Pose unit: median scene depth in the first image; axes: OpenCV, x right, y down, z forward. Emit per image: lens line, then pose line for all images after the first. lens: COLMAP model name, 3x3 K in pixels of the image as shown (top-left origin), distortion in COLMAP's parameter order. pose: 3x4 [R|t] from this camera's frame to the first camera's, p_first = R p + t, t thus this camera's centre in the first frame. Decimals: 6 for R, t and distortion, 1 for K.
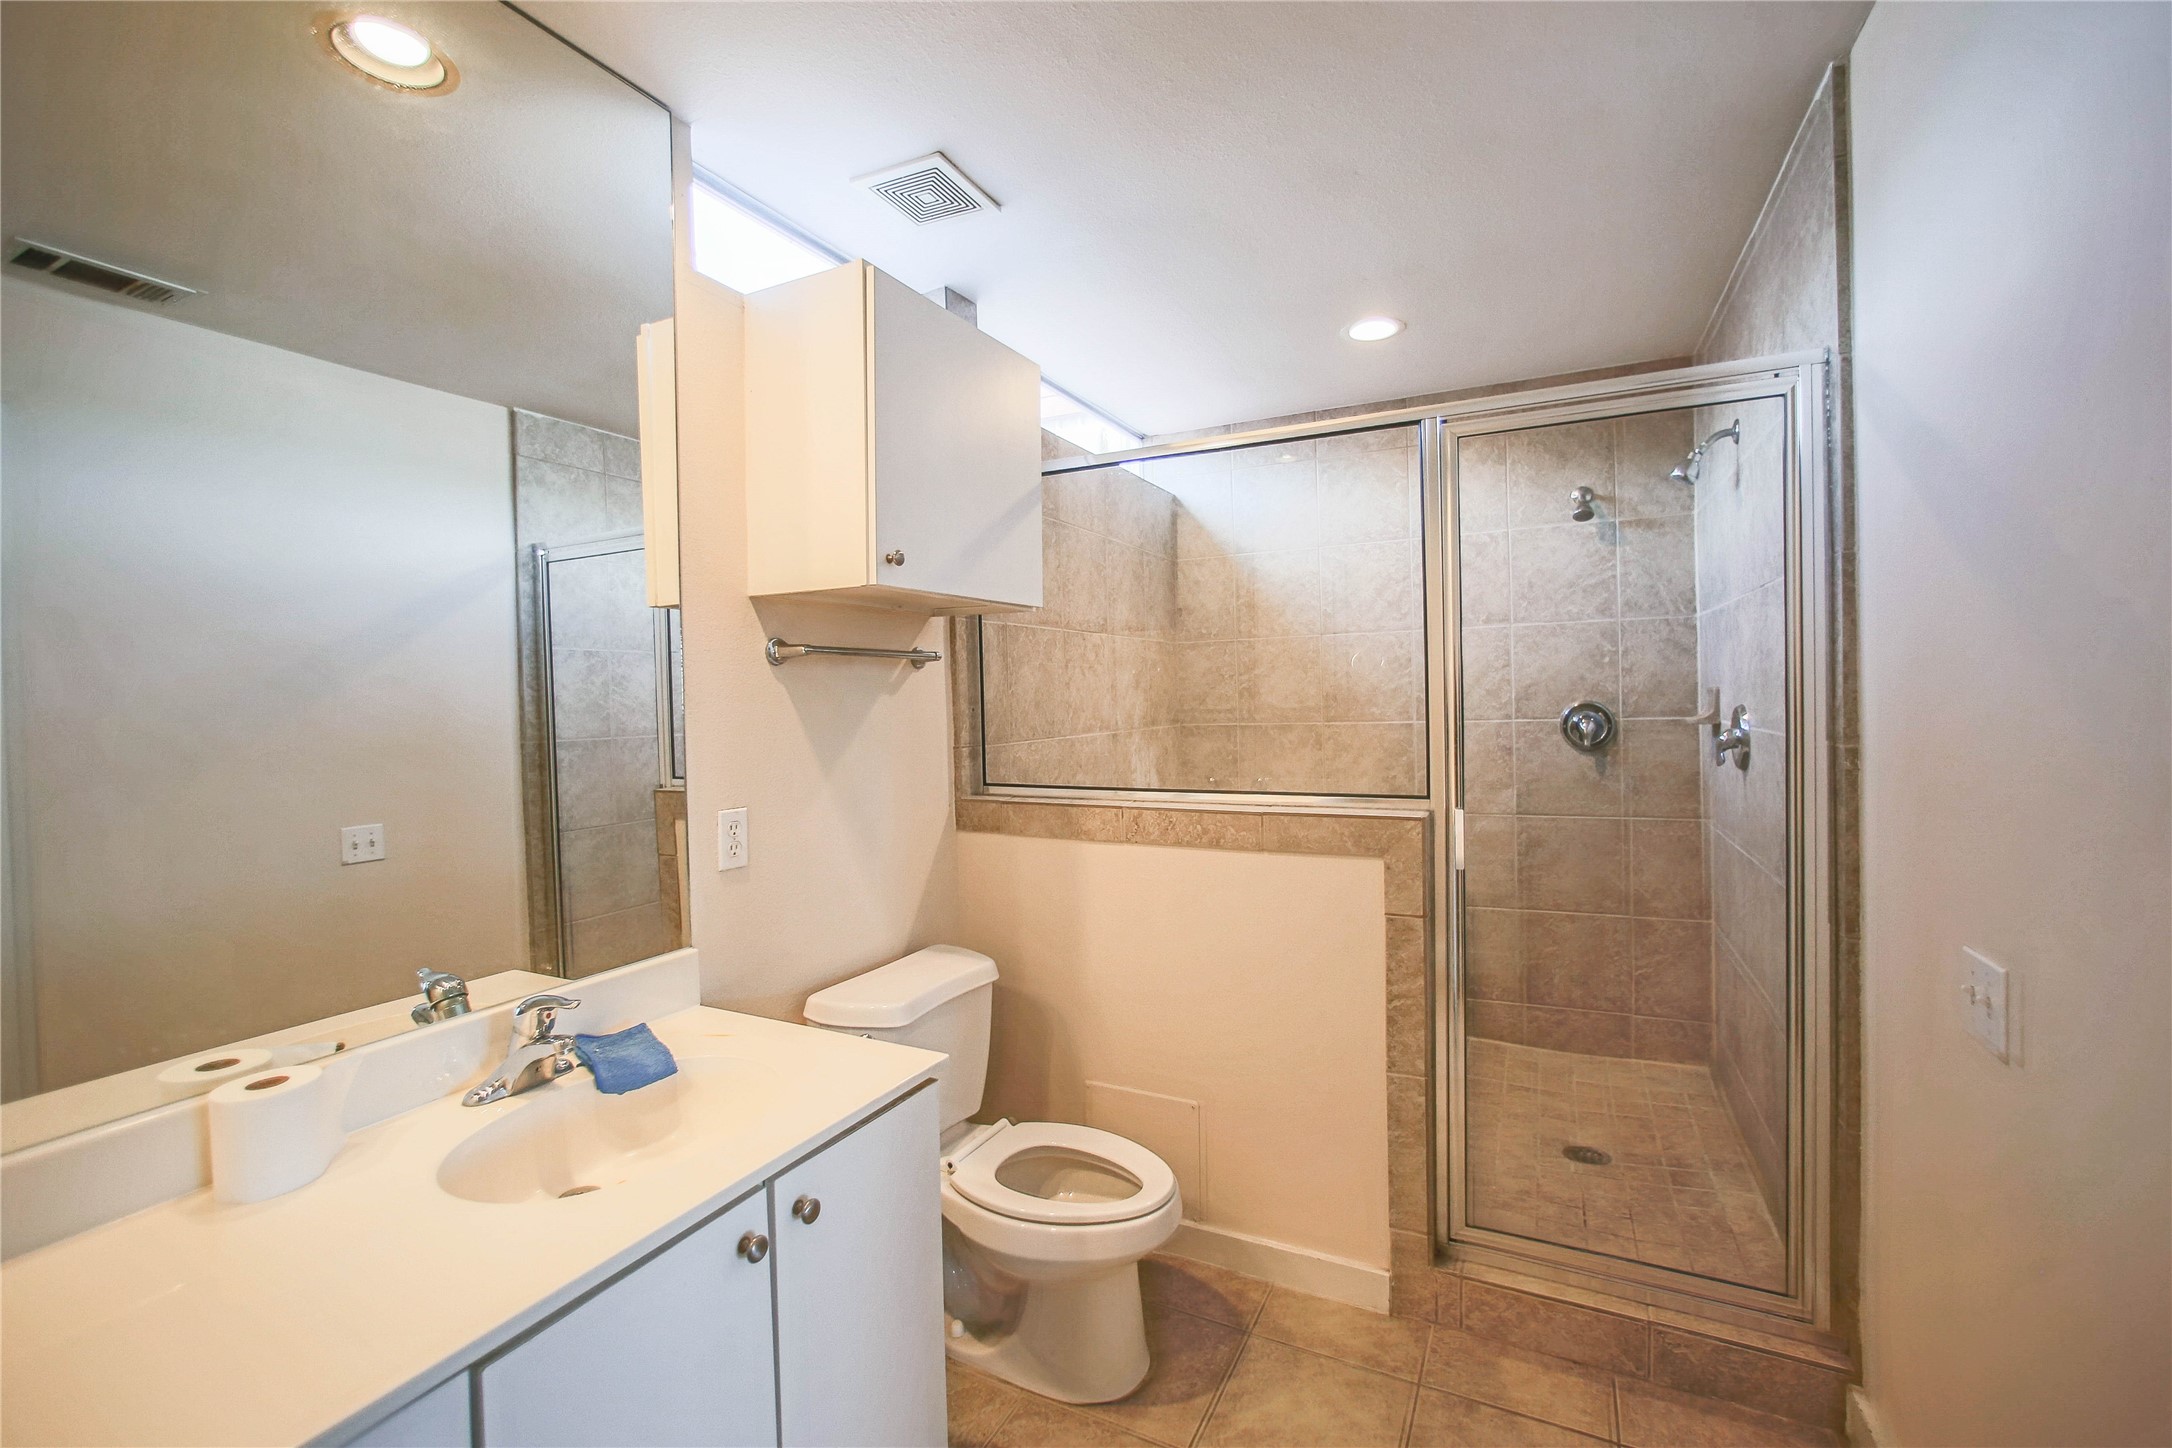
lens RADIAL K [[910.9, 0, 1090.6], [0, 910.9, 713.5], [0, 0, 1]] dist [-0.036760, 0.014959]
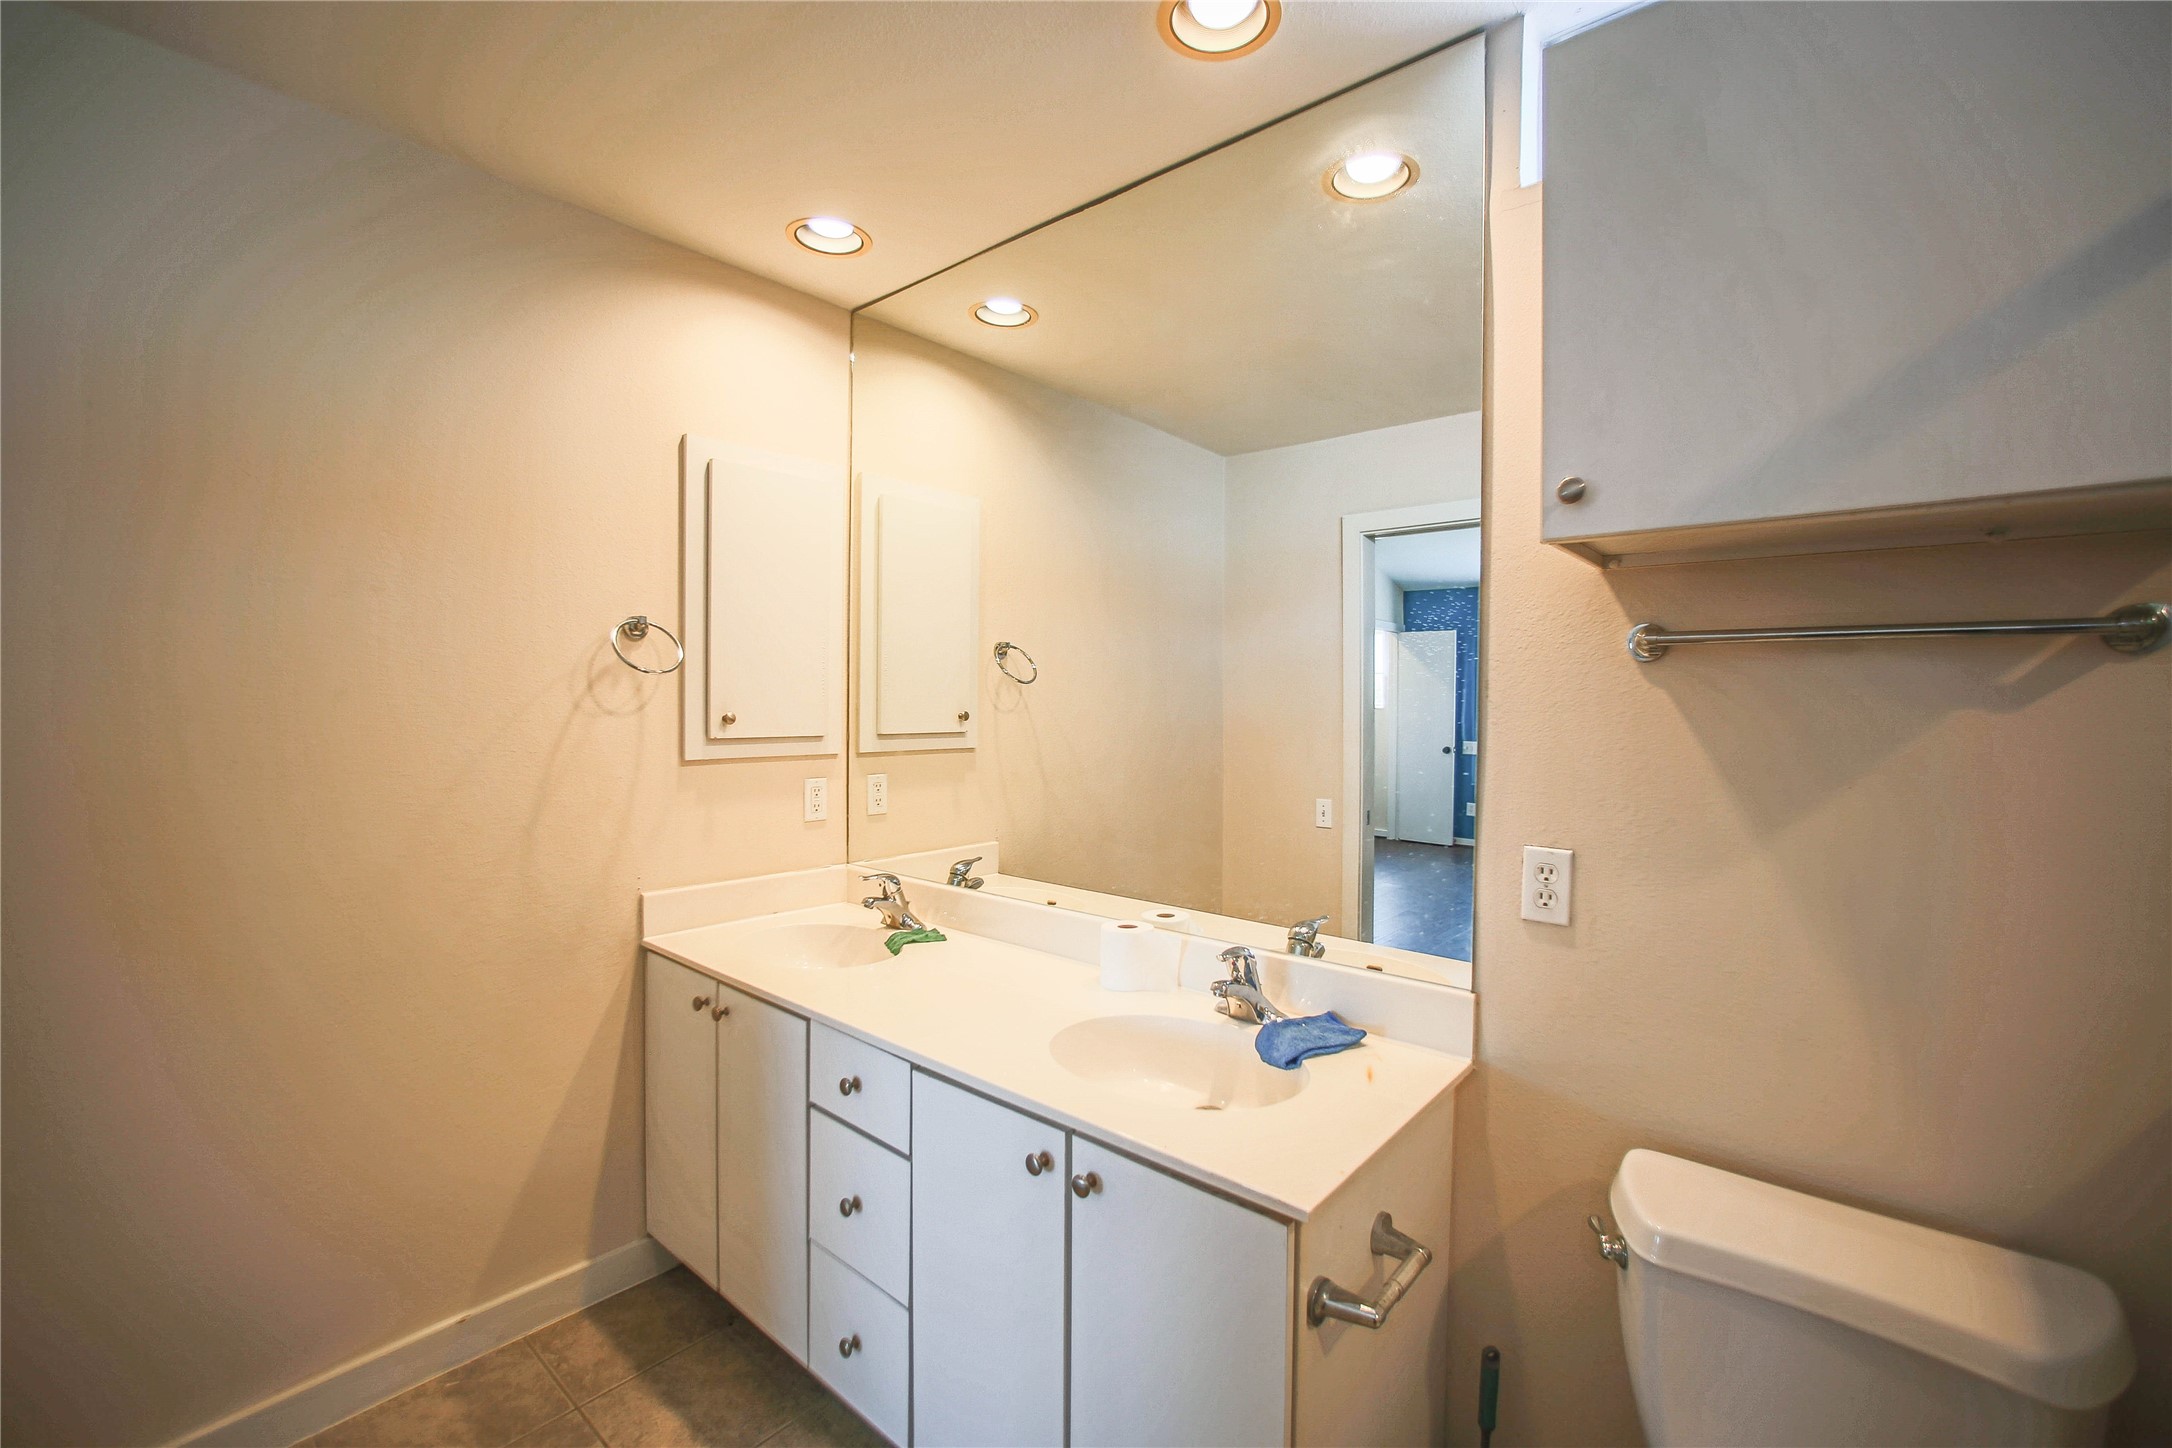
lens RADIAL K [[910.9, 0, 1090.6], [0, 910.9, 713.5], [0, 0, 1]] dist [-0.036760, 0.014959]
pose [[-0.229864, 0.038812, -0.972449, 0.450781], [-0.020258, 0.998797, 0.044653, -0.038136], [0.973012, 0.029963, -0.228801, 0.782453]]
